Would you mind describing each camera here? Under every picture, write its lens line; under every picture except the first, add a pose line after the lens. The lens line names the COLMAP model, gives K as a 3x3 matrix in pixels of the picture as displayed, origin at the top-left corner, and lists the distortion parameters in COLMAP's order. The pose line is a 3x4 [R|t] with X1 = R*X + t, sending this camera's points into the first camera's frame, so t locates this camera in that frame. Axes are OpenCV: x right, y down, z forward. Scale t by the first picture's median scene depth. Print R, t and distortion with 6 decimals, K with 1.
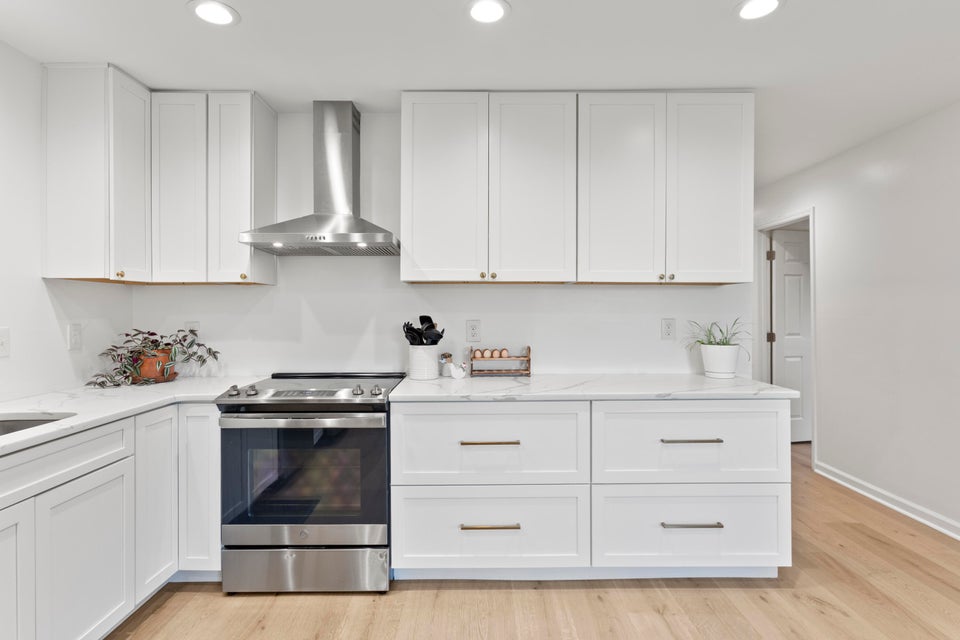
lens RADIAL K [[509.4, 0, 480.5], [0, 509.4, 310.1], [0, 0, 1]] dist [-0.005565, 0.002723]
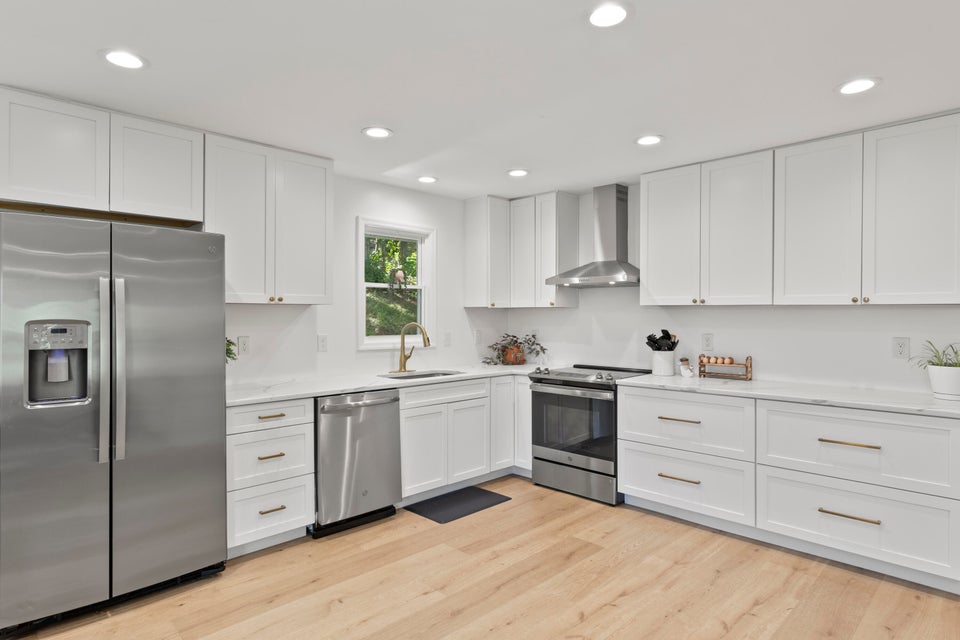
lens RADIAL K [[553.9, 0, 479.9], [0, 553.9, 318.2], [0, 0, 1]] dist [0.005404, -0.001857]
pose [[0.706559, 0.007671, -0.707612, 0.688276], [-0.001933, 0.999958, 0.008910, -0.037008], [0.707651, -0.004928, 0.706545, -0.472716]]
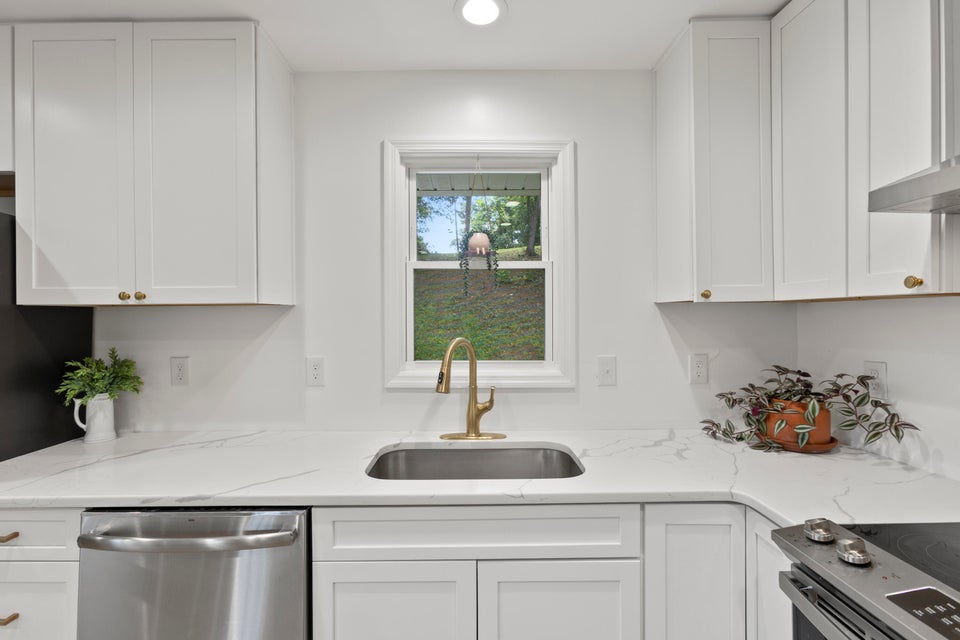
lens RADIAL K [[433.2, 0, 475.8], [0, 433.2, 316.5], [0, 0, 1]] dist [-0.003249, 0.002256]
pose [[-0.001047, 0.003983, -0.999992, -0.074984], [0.008345, 0.999957, 0.003974, -0.041722], [0.999965, -0.008341, -0.001080, 0.638439]]
